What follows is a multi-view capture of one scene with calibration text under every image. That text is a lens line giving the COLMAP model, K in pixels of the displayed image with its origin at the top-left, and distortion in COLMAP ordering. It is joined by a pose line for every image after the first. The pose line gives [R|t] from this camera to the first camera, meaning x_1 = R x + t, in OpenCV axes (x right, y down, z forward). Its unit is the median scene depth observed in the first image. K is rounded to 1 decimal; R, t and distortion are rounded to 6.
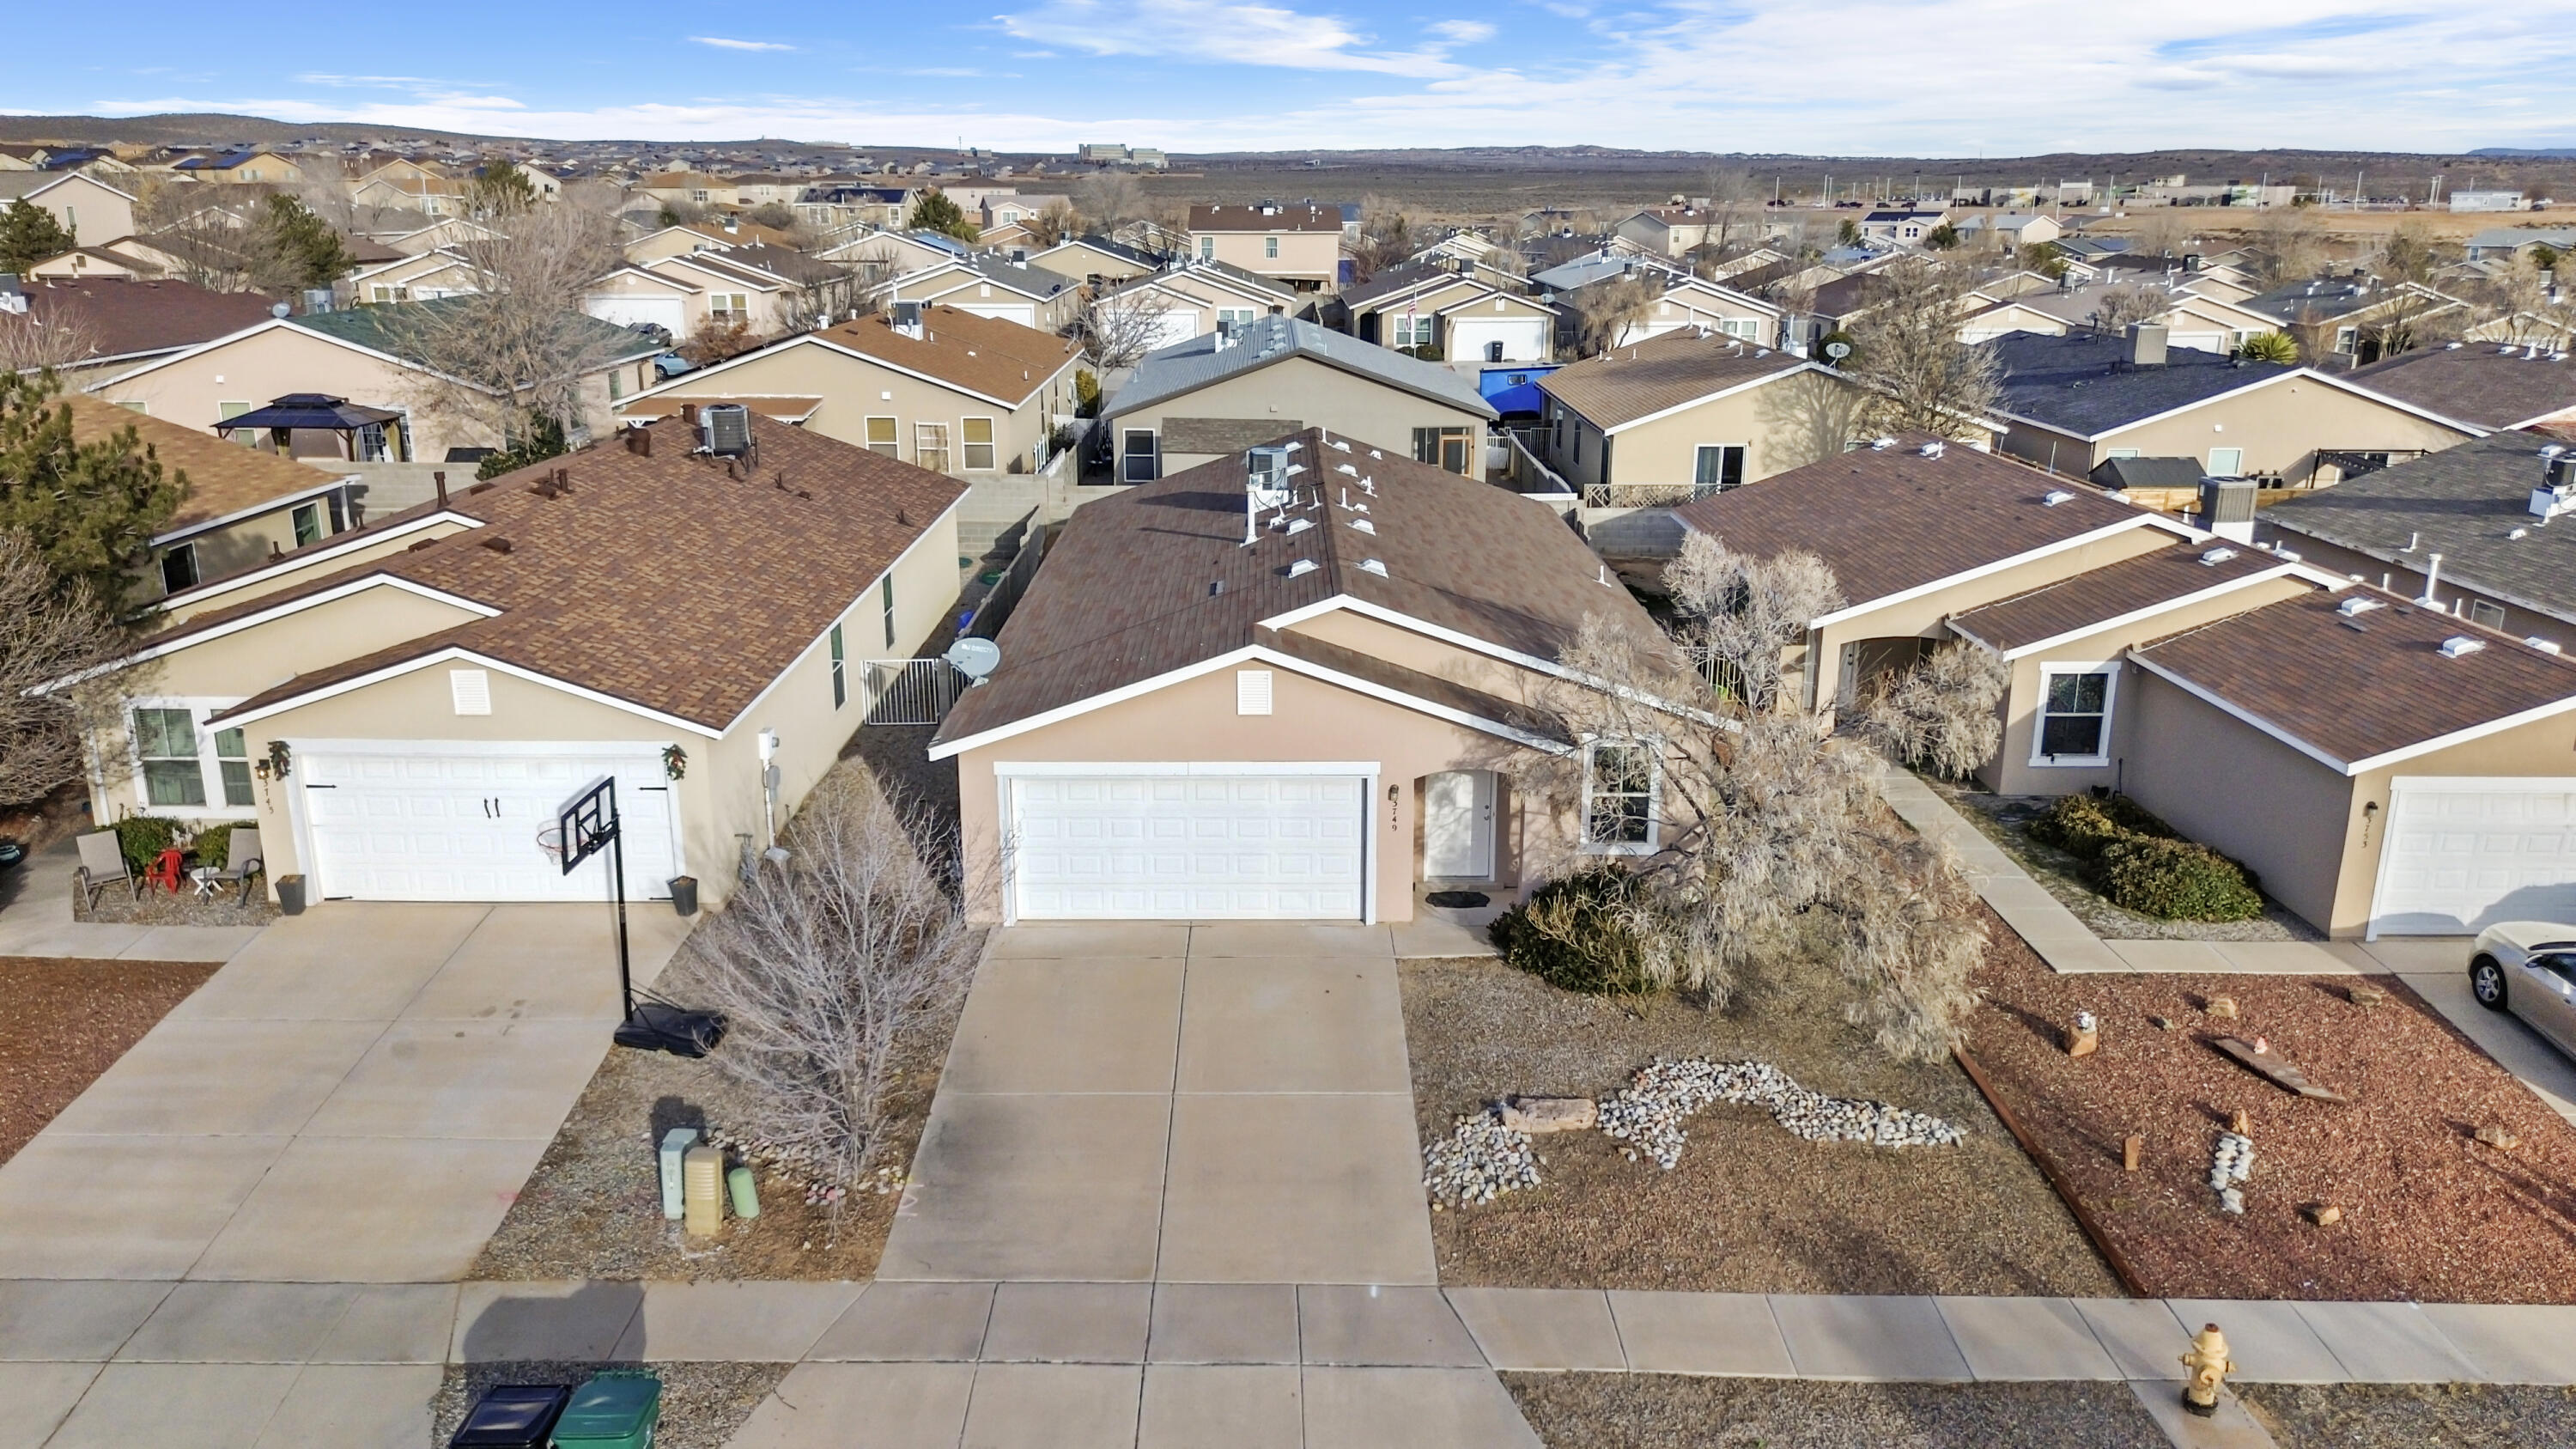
lens RADIAL K [[1888.7, 0, 1267.4], [0, 1888.7, 717.4], [0, 0, 1]] dist [0.065918, -0.071200]
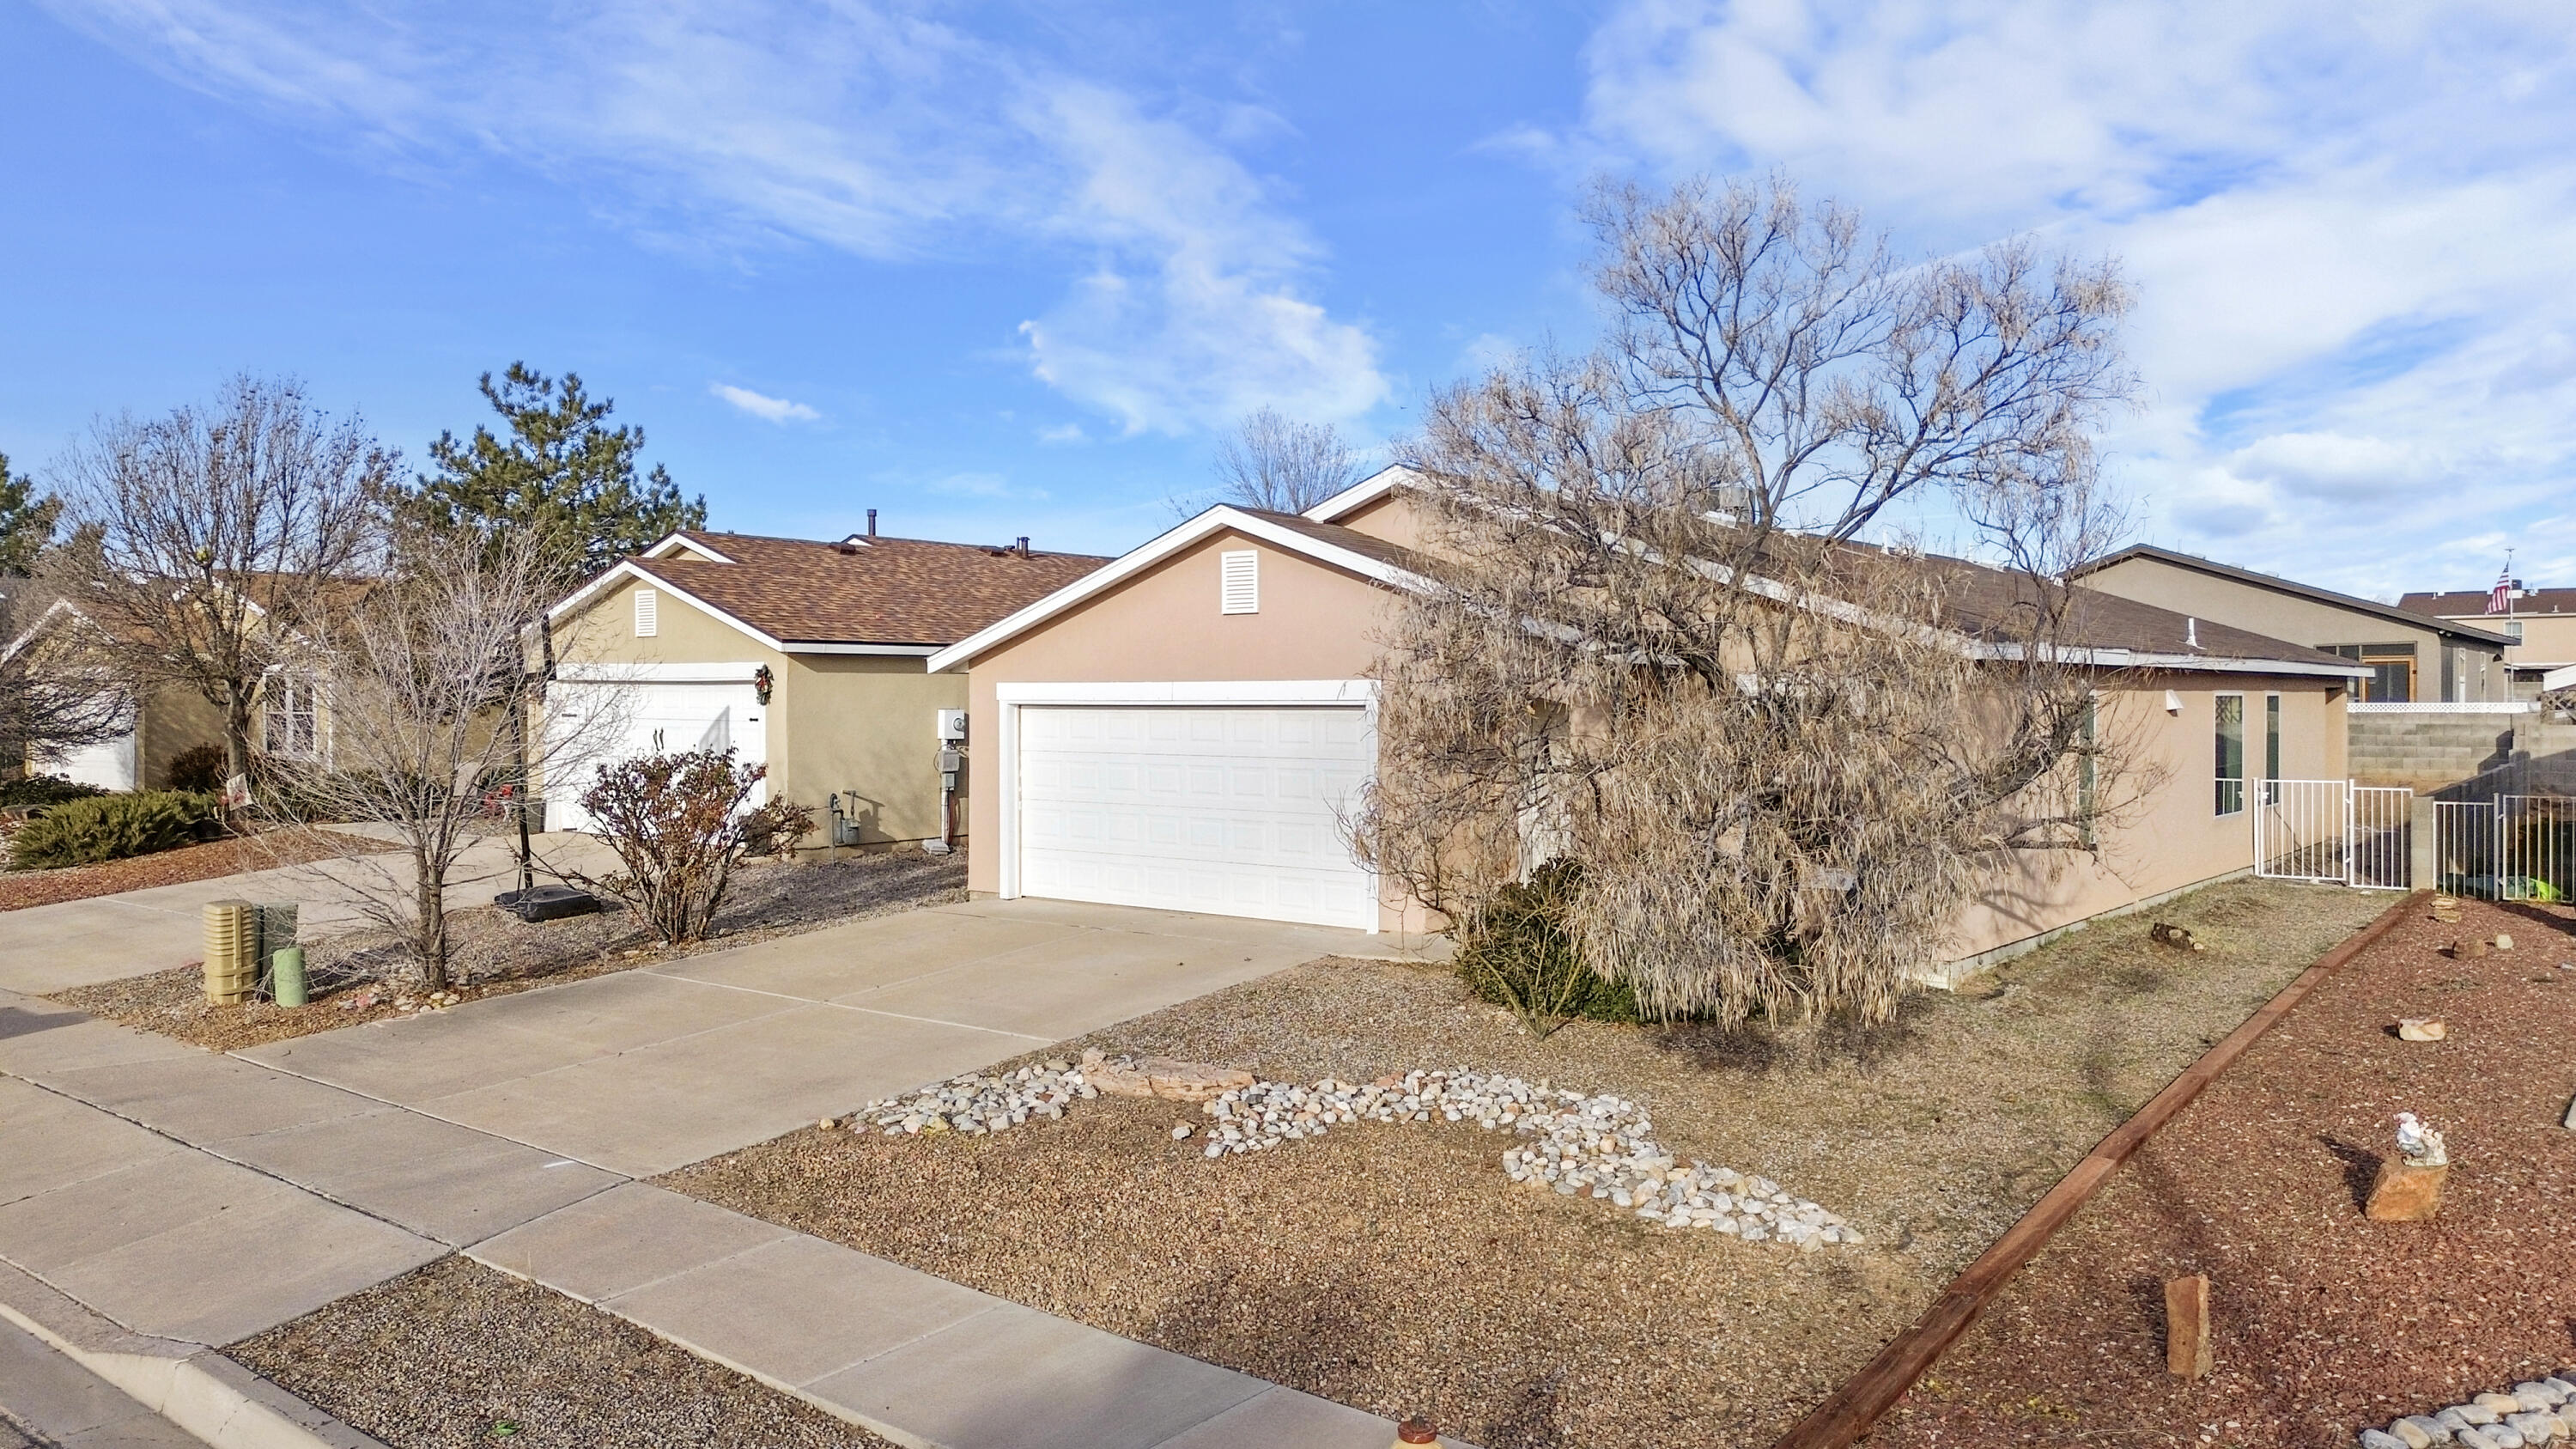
lens RADIAL K [[1805.1, 0, 1288.0], [0, 1805.1, 724.5], [0, 0, 1]] dist [0.054995, -0.083831]
pose [[0.790539, 0.011630, -0.612301, 0.417631], [-0.172241, 0.963684, -0.204075, 0.171617], [0.587691, 0.266792, 0.763833, 0.457823]]
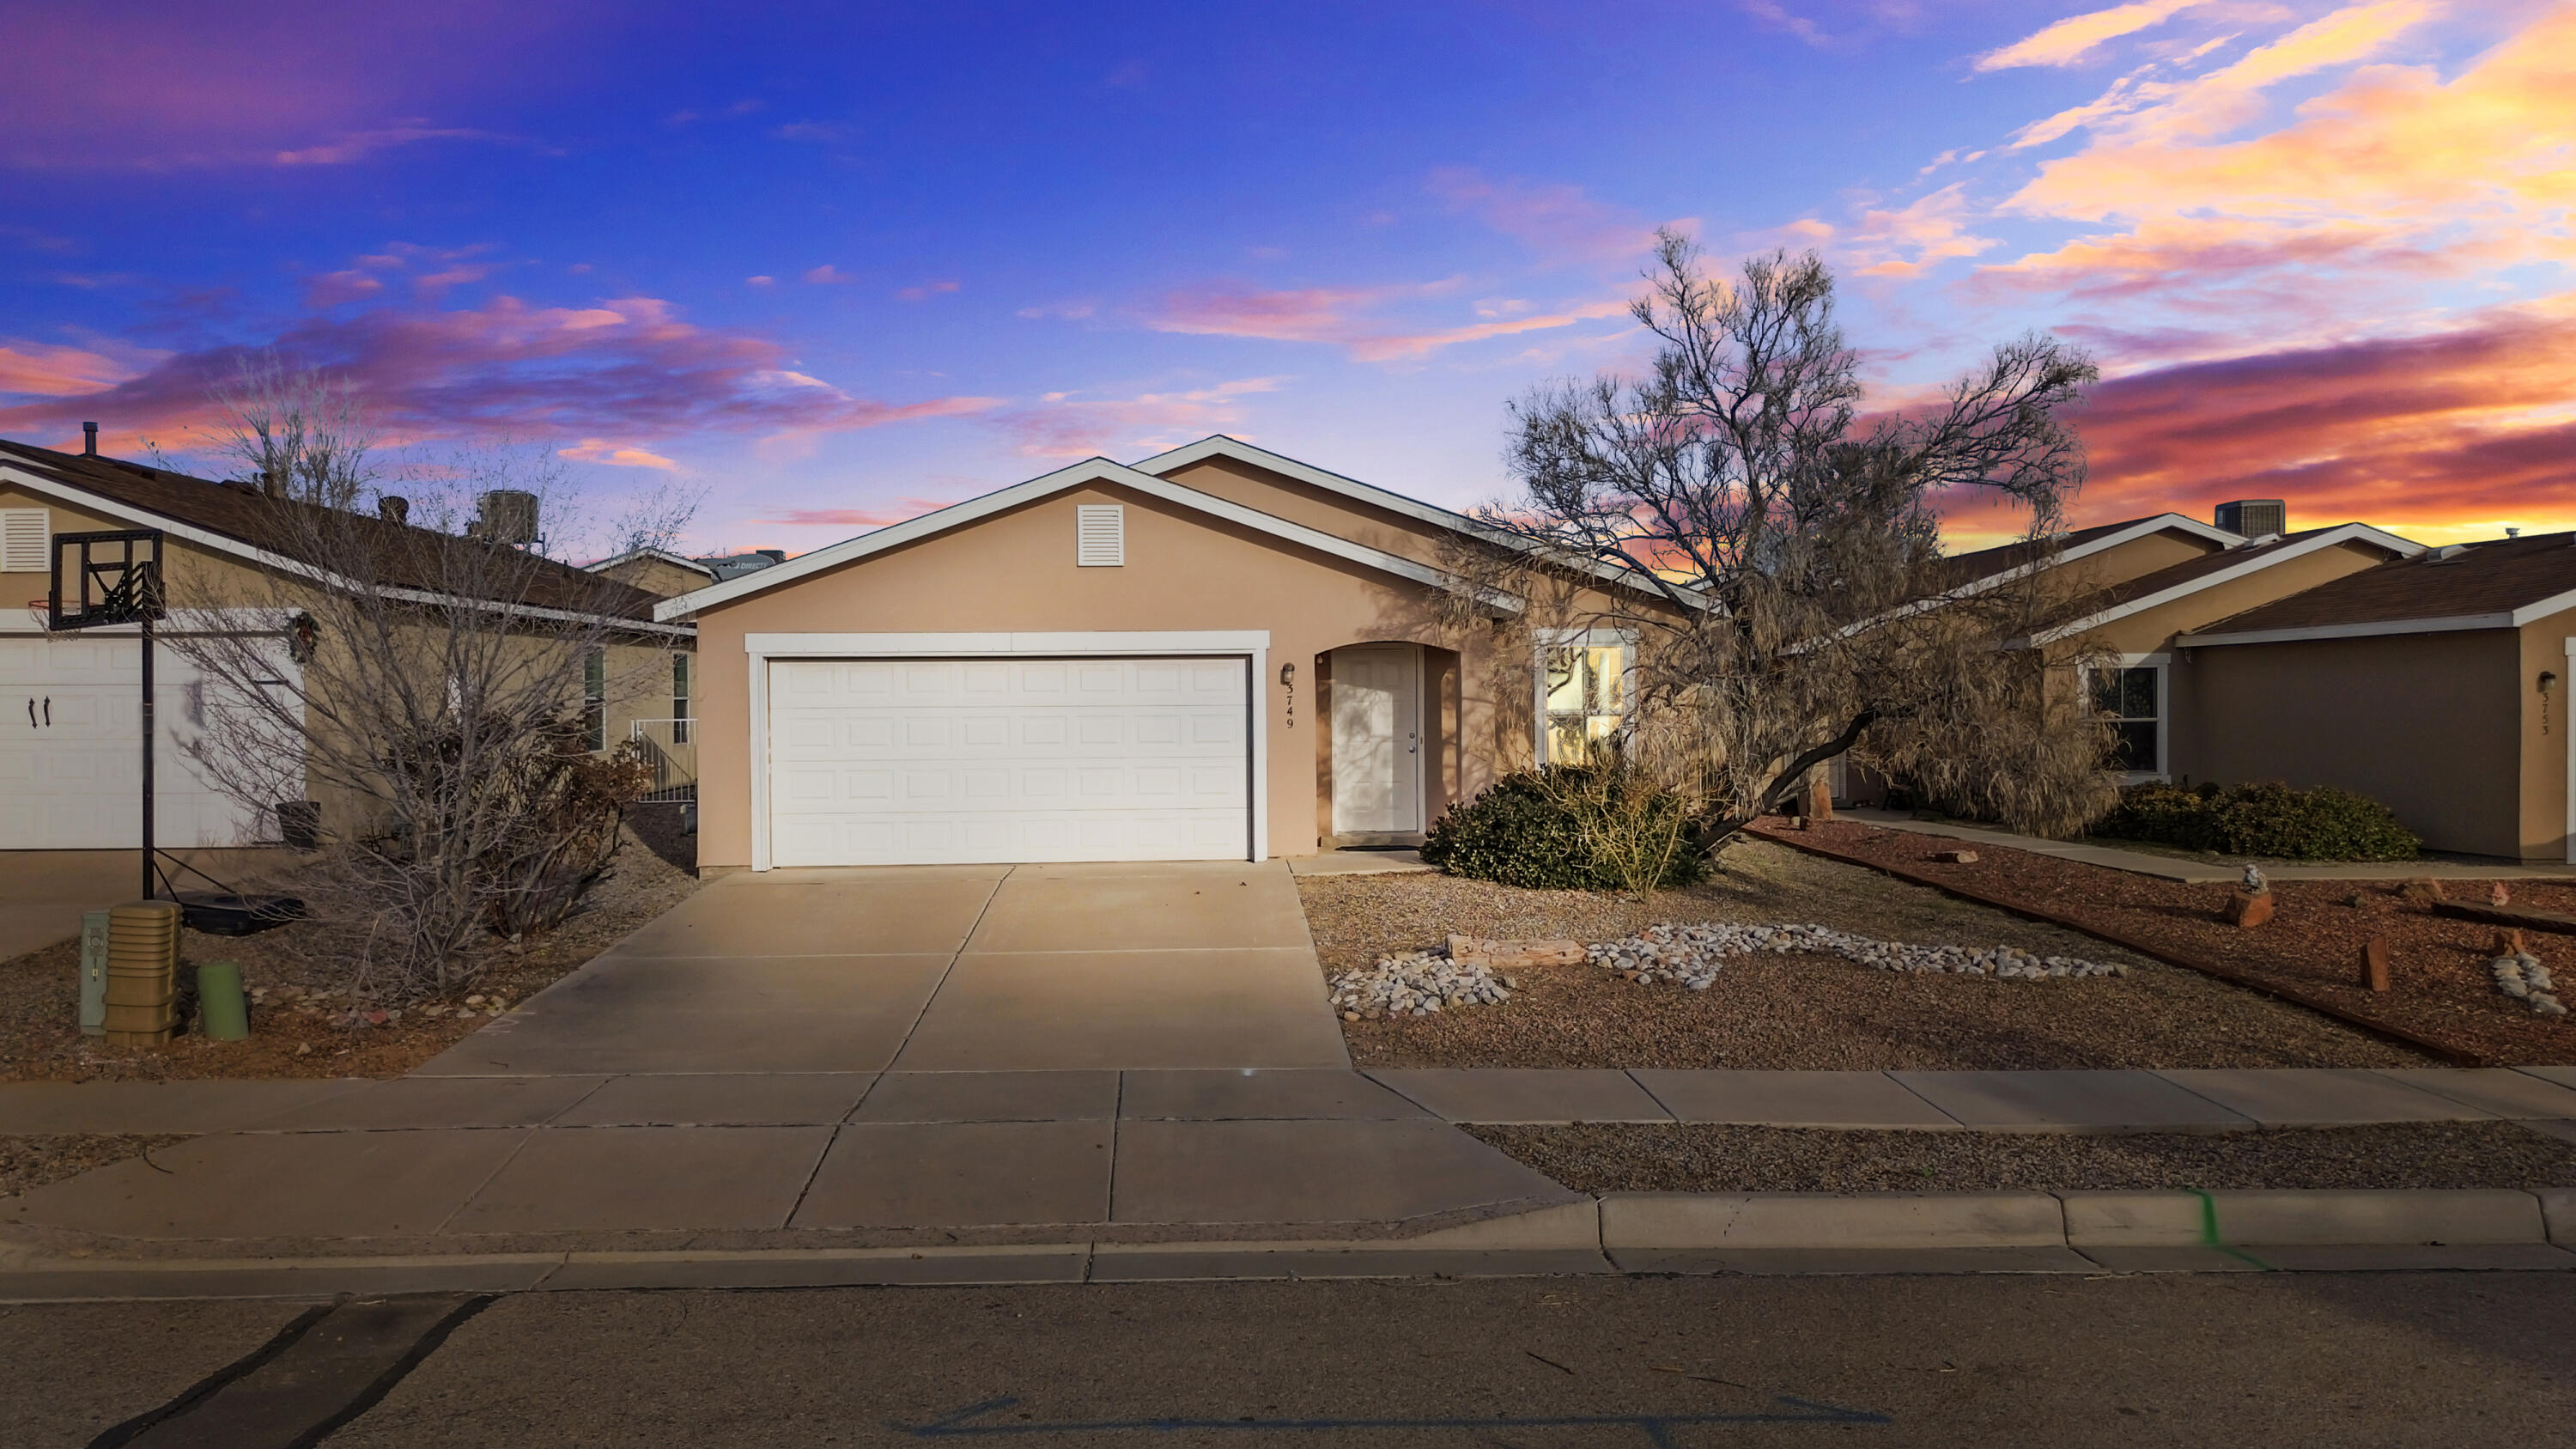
lens RADIAL K [[1881.1, 0, 1288.0], [0, 1881.1, 724.5], [0, 0, 1]] dist [0.087576, -0.099216]
pose [[0.998612, -0.008931, 0.051910, 0.027053], [0.022601, 0.962838, -0.269132, 0.251129], [-0.047577, 0.269932, 0.961703, 0.272260]]
